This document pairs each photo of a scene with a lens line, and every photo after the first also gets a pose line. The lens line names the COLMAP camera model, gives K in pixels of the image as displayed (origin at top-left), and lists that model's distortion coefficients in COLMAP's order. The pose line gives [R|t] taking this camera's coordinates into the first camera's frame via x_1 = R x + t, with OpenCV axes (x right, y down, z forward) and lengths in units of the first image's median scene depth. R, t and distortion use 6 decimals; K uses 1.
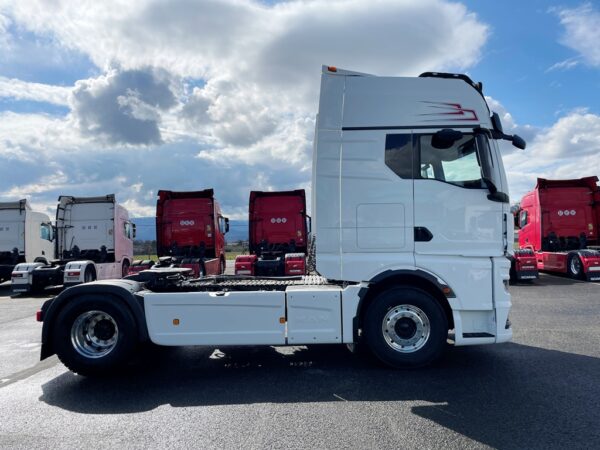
lens RADIAL K [[466.2, 0, 295.2], [0, 466.2, 227.7], [0, 0, 1]] dist [0.065356, -0.073403]
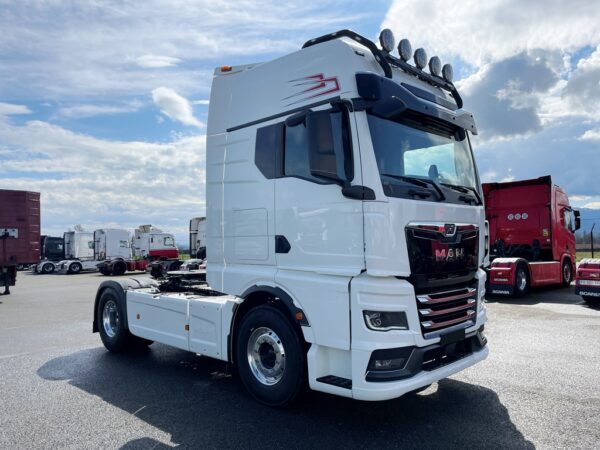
lens RADIAL K [[466.2, 0, 281.6], [0, 466.2, 228.3], [0, 0, 1]] dist [0.065356, -0.073403]
pose [[0.705800, -0.019189, -0.708151, 0.843181], [0.024584, 0.999694, -0.002587, -0.012097], [0.707984, -0.015583, 0.706056, 0.417055]]
